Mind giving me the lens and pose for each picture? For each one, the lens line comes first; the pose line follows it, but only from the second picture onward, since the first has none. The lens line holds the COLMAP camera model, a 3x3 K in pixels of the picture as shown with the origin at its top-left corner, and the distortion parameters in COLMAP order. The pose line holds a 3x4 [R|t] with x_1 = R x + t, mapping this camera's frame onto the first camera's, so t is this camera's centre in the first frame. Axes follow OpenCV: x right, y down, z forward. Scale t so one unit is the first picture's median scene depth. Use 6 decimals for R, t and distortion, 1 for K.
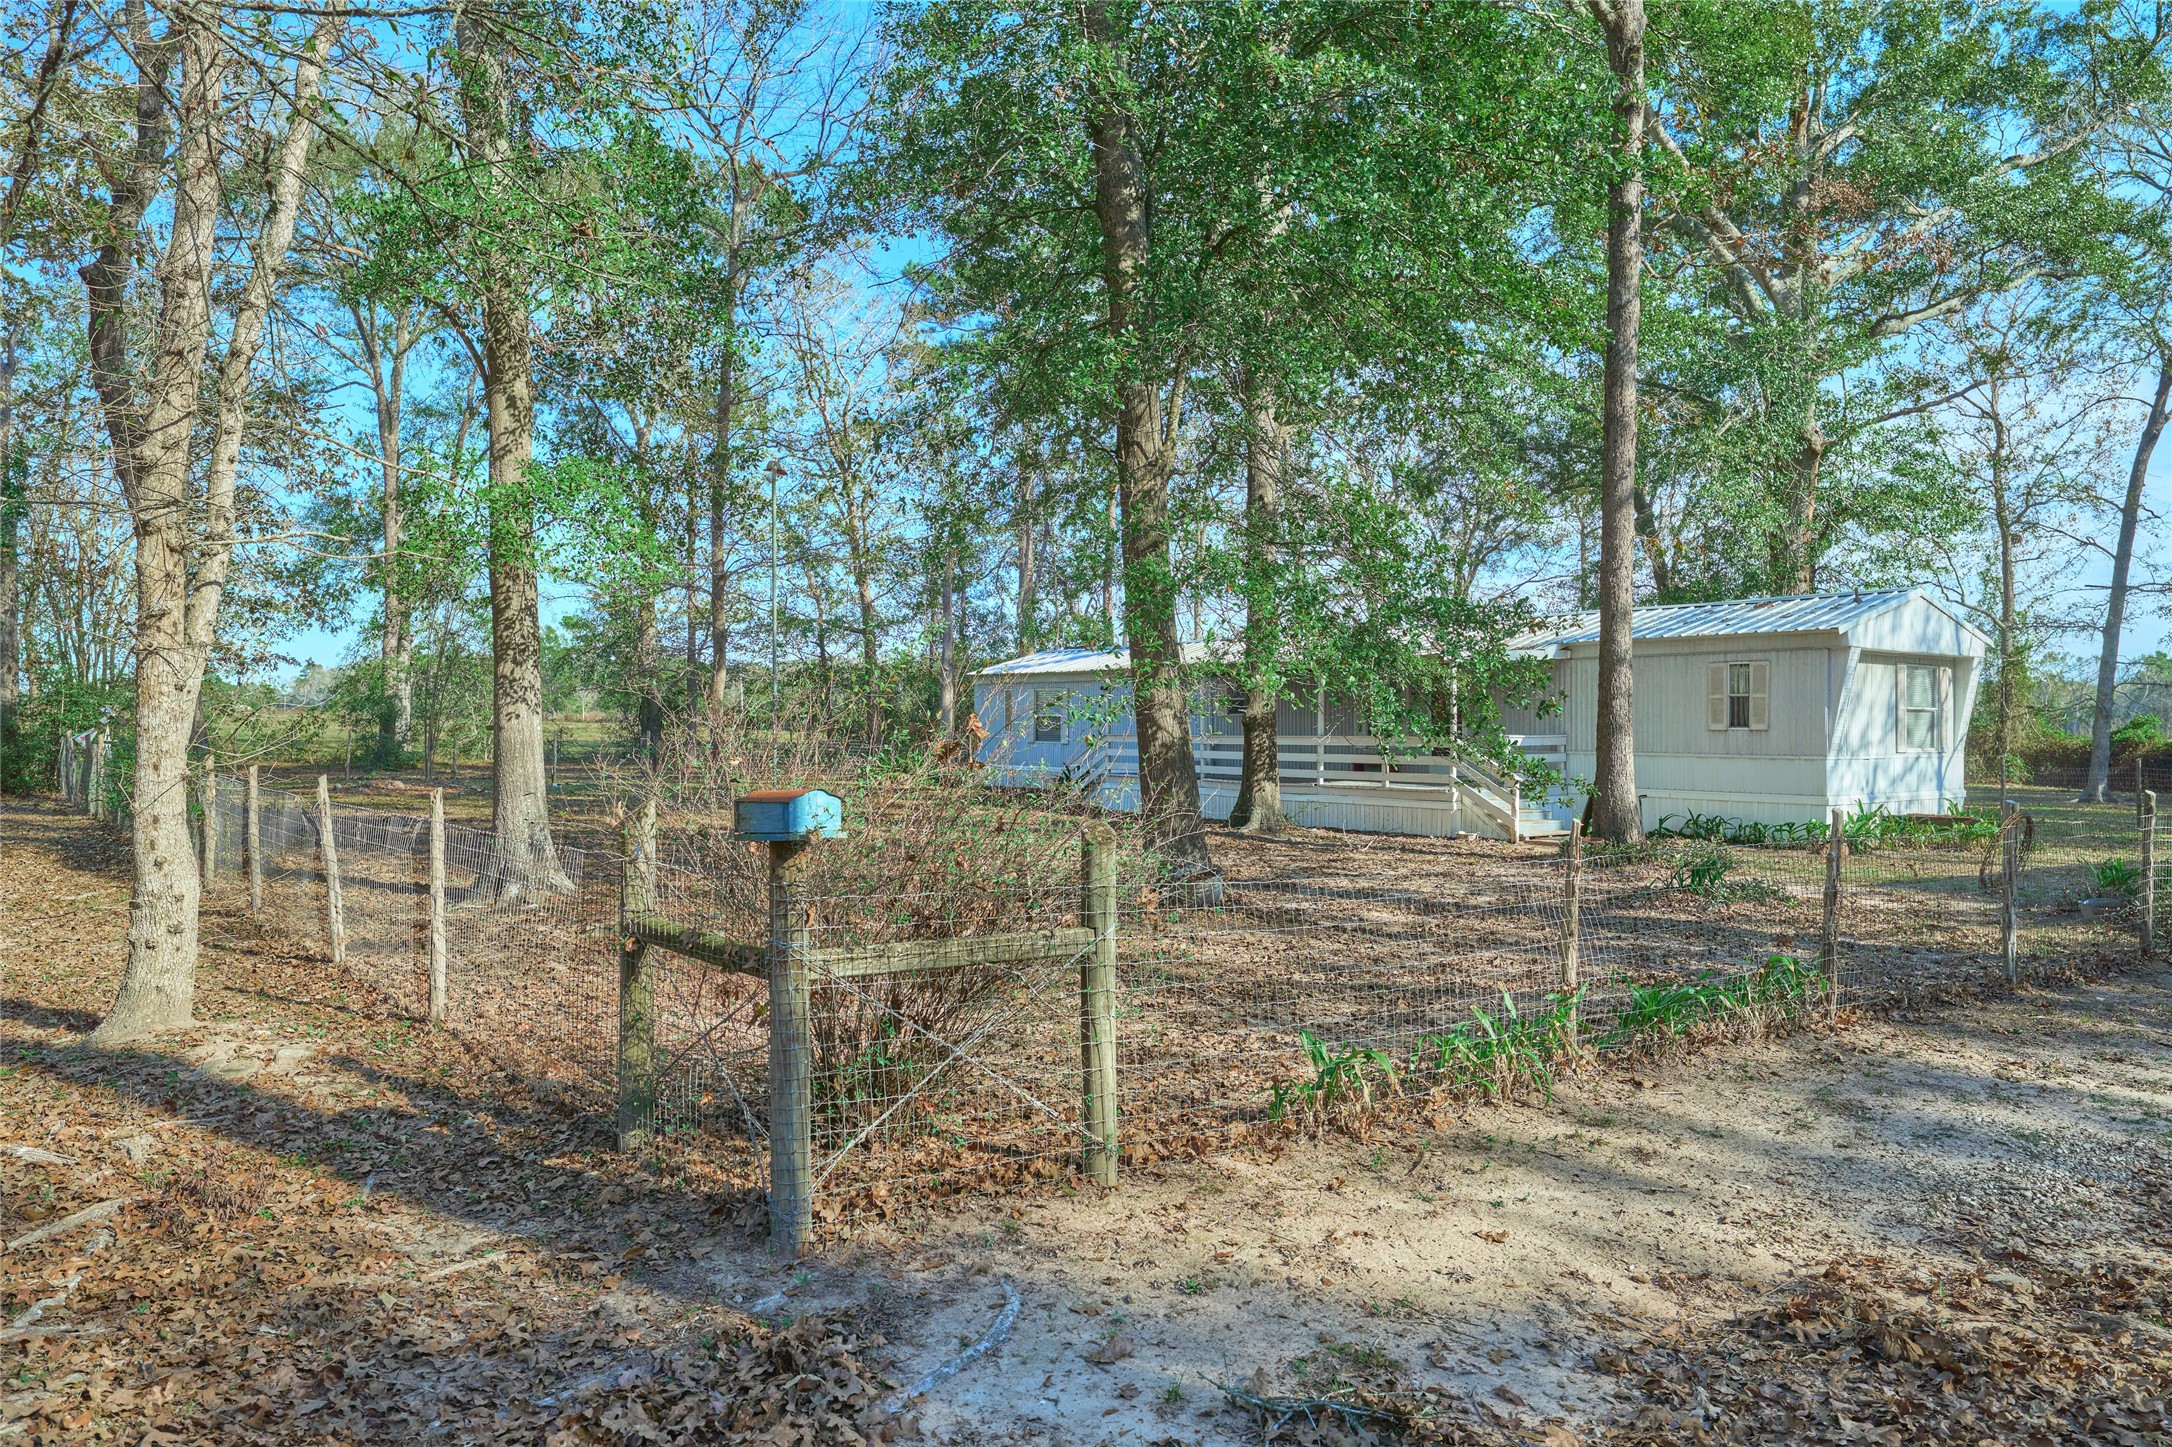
lens RADIAL K [[1422.0, 0, 1086.0], [0, 1422.0, 723.5], [0, 0, 1]] dist [-0.003006, -0.000921]
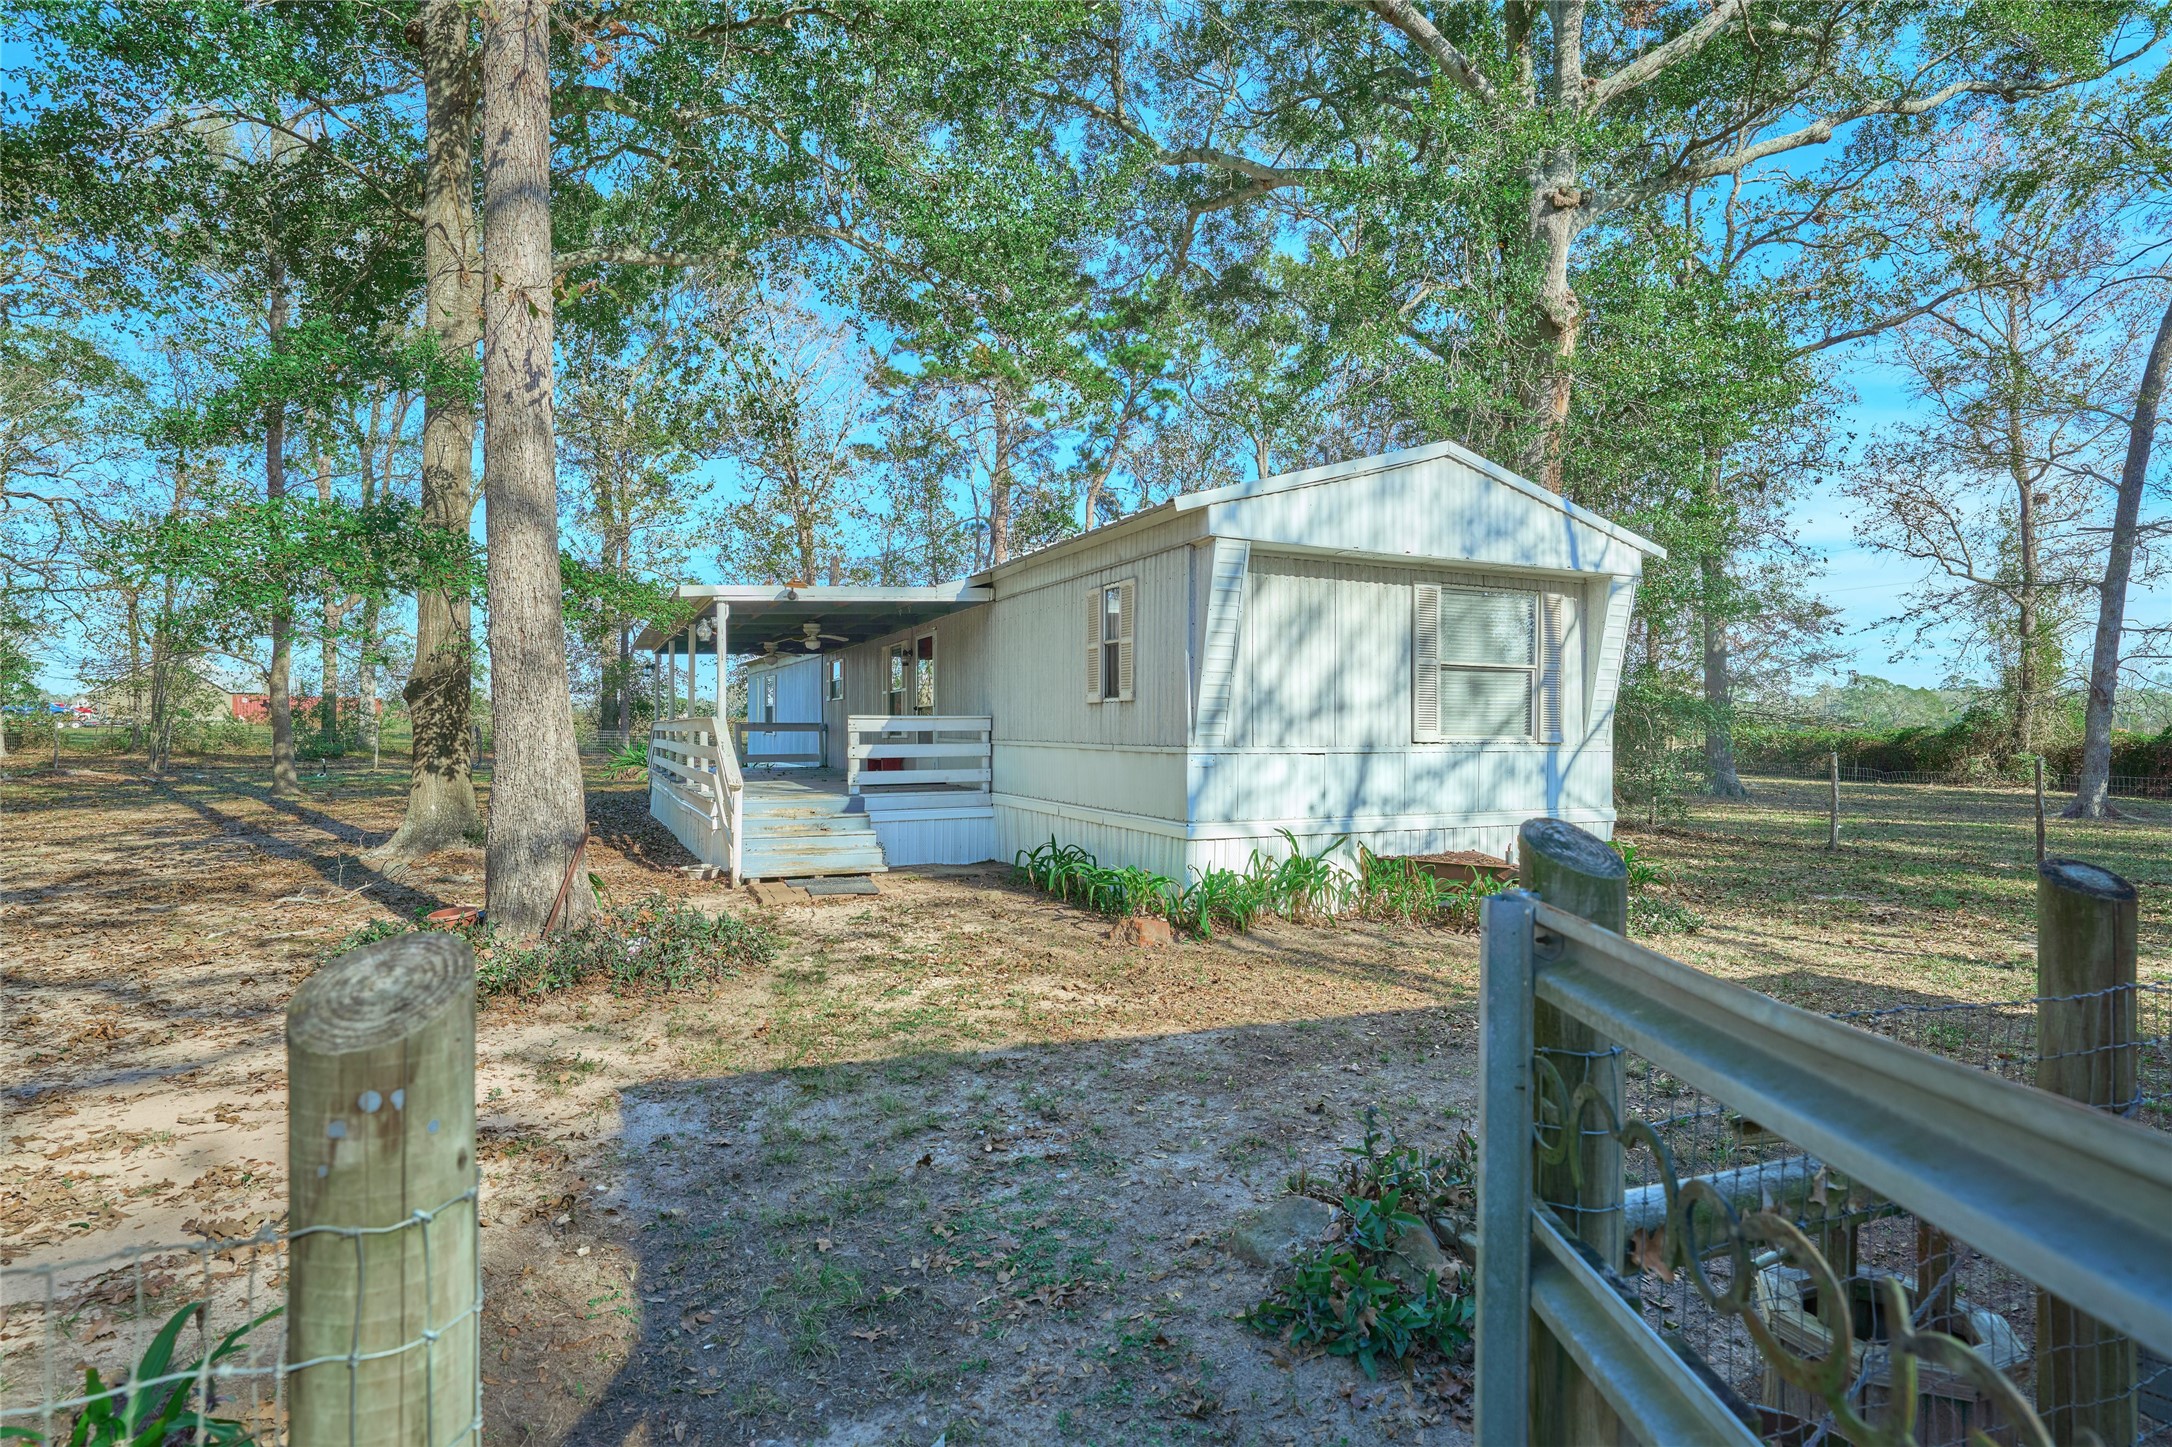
lens RADIAL K [[1130.3, 0, 1086.0], [0, 1130.3, 723.5], [0, 0, 1]] dist [-0.000435, -0.000883]
pose [[0.980890, -0.003652, -0.194529, 0.393801], [0.002289, 0.999971, -0.007232, 0.012680], [0.194549, 0.006648, 0.980870, 0.401284]]
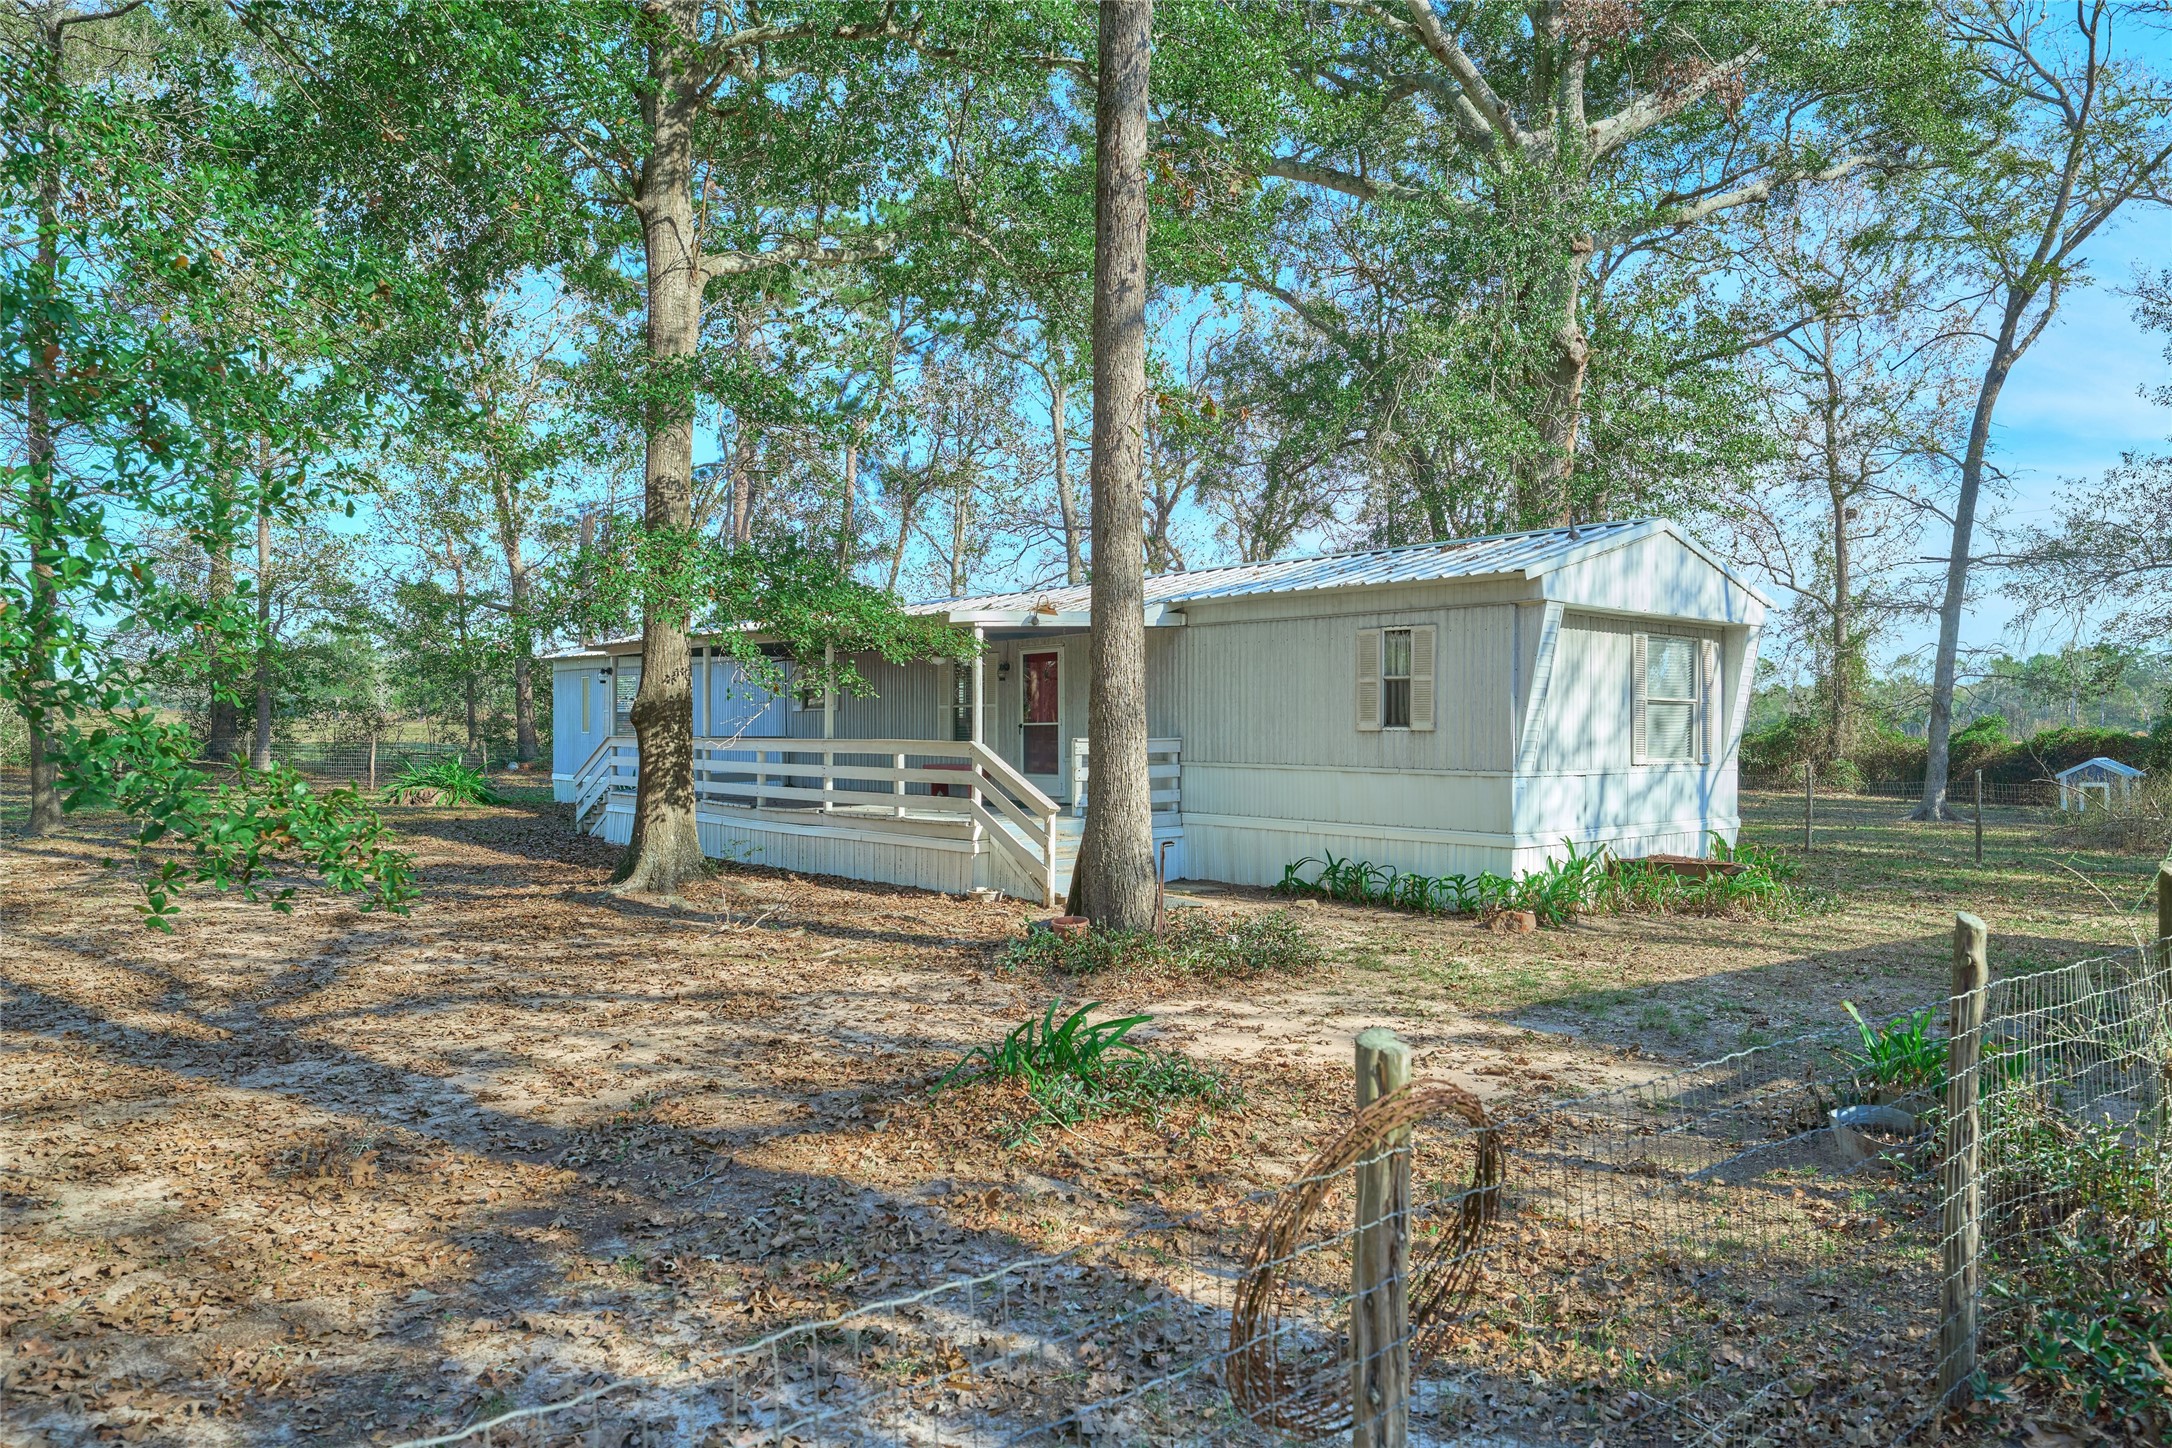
lens RADIAL K [[1454.7, 0, 1086.0], [0, 1454.7, 724.0], [0, 0, 1]] dist [-0.003006, -0.001030]
pose [[0.996550, 0.001562, 0.082974, 0.191709], [-0.001545, 0.999999, -0.000270, 0.001350], [-0.082975, 0.000141, 0.996552, 0.252716]]
